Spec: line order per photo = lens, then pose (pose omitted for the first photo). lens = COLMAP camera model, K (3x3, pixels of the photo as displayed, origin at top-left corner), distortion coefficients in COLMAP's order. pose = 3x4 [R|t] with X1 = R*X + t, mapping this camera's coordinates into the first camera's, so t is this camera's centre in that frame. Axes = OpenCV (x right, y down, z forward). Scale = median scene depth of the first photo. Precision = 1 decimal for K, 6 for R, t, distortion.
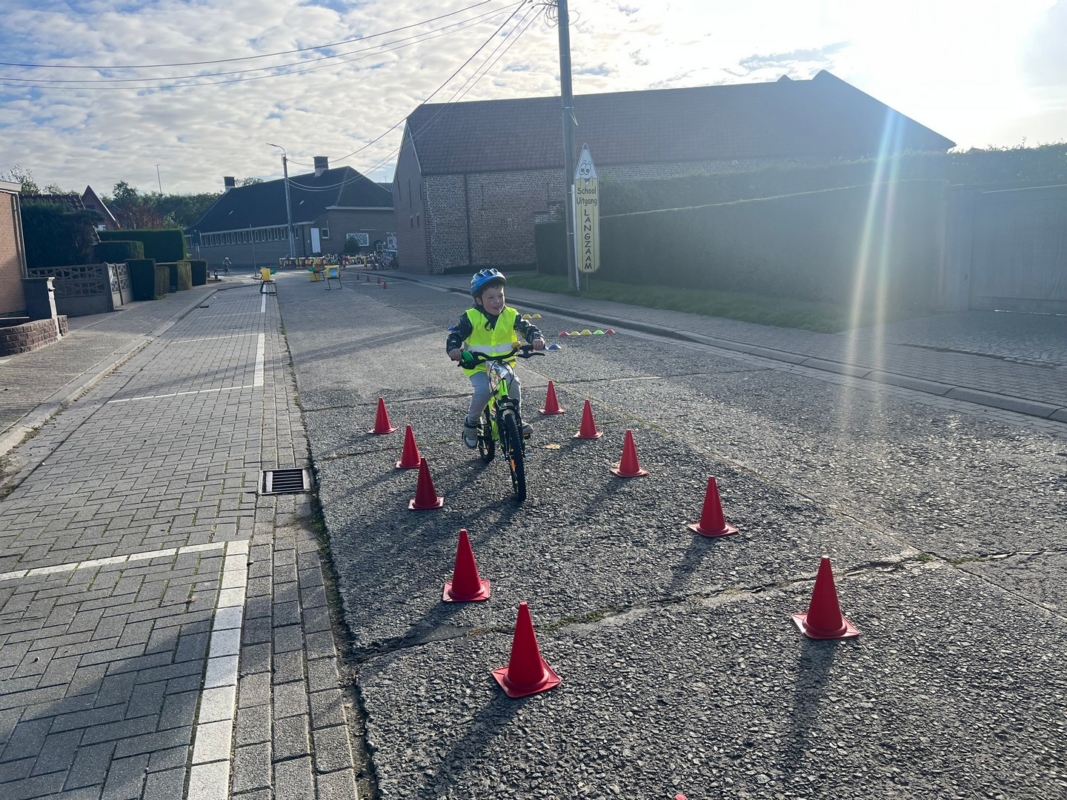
lens RADIAL K [[825.2, 0, 544.9], [0, 825.2, 391.5], [0, 0, 1]] dist [0.045371, -0.027197]
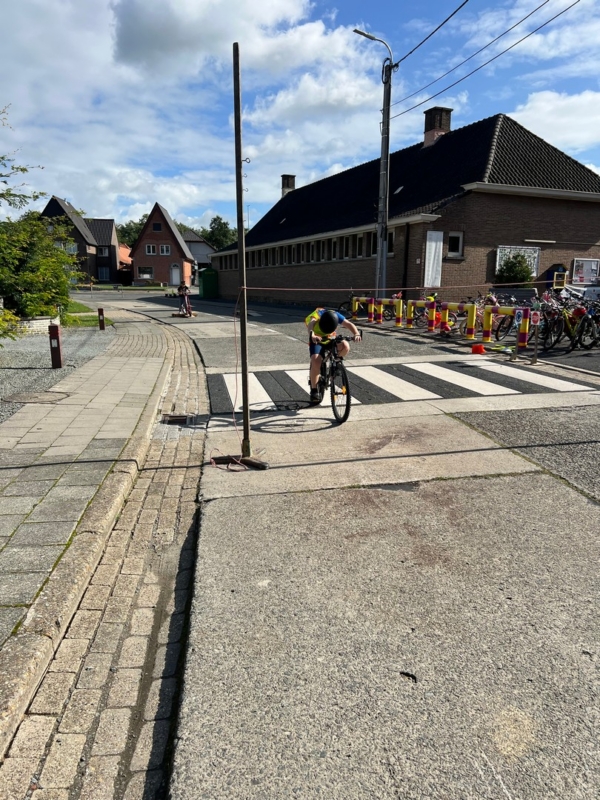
lens RADIAL K [[600.4, 0, 303.6], [0, 600.4, 407.1], [0, 0, 1]] dist [0.042783, -0.050714]
pose [[0.936937, 0.109643, -0.331855, -0.407778], [-0.097884, 0.993838, 0.052000, -0.204718], [0.335512, -0.016238, 0.941896, 1.211310]]
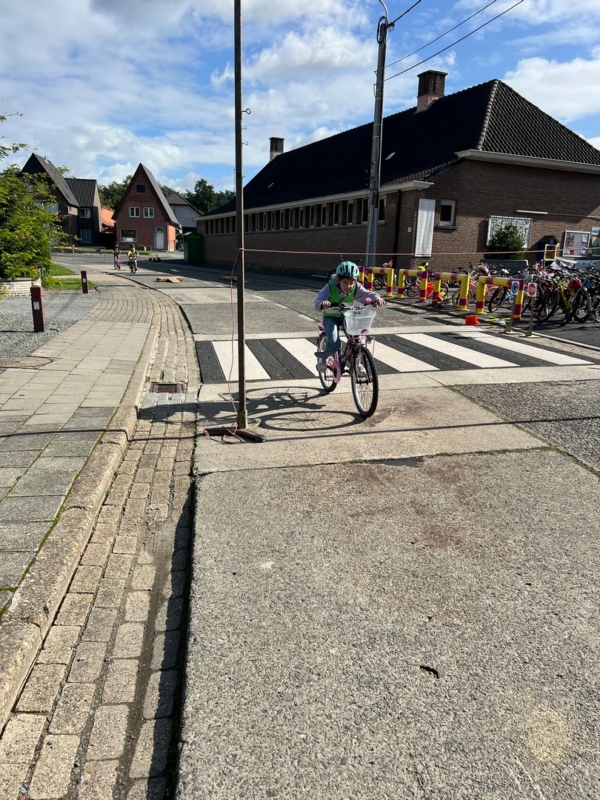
lens RADIAL K [[600.4, 0, 304.1], [0, 600.4, 402.3], [0, 0, 1]] dist [0.042783, -0.050714]
pose [[0.943738, 0.138148, -0.300457, -0.412431], [-0.115410, 0.989026, 0.092244, -0.204348], [0.309903, -0.052378, 0.949324, 1.215574]]
